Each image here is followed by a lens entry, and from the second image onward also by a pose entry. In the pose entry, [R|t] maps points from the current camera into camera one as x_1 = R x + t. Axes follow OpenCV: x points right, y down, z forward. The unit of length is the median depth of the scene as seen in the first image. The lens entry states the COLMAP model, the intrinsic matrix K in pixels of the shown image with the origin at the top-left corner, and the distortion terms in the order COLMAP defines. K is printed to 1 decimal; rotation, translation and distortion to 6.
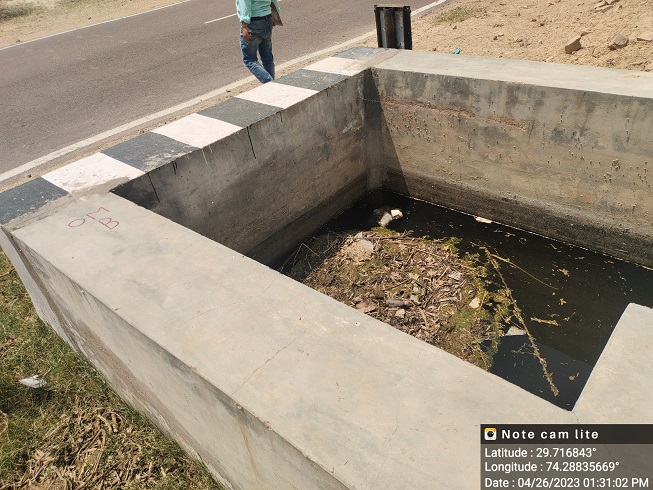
lens RADIAL K [[495.0, 0, 325.3], [0, 495.0, 244.5], [0, 0, 1]] dist [-0.036338, 0.002783]
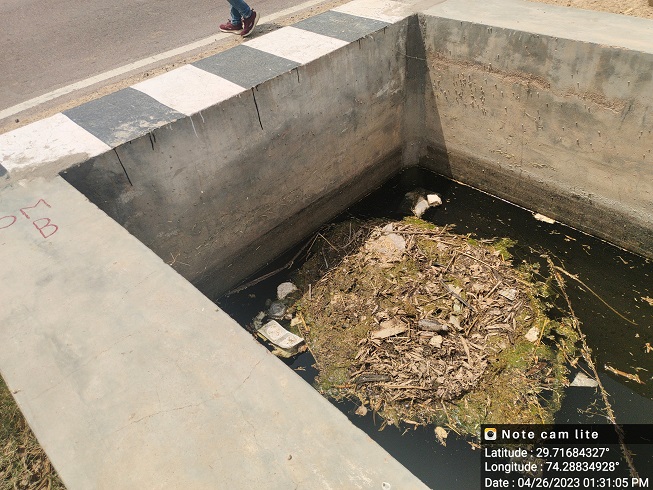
lens RADIAL K [[495.0, 0, 340.2], [0, 495.0, 244.9], [0, 0, 1]] dist [-0.036338, 0.002783]
pose [[0.998402, 0.054956, -0.013159, 0.000925], [-0.053183, 0.992514, 0.109943, -0.086193], [0.019103, -0.109068, 0.993851, 0.213956]]
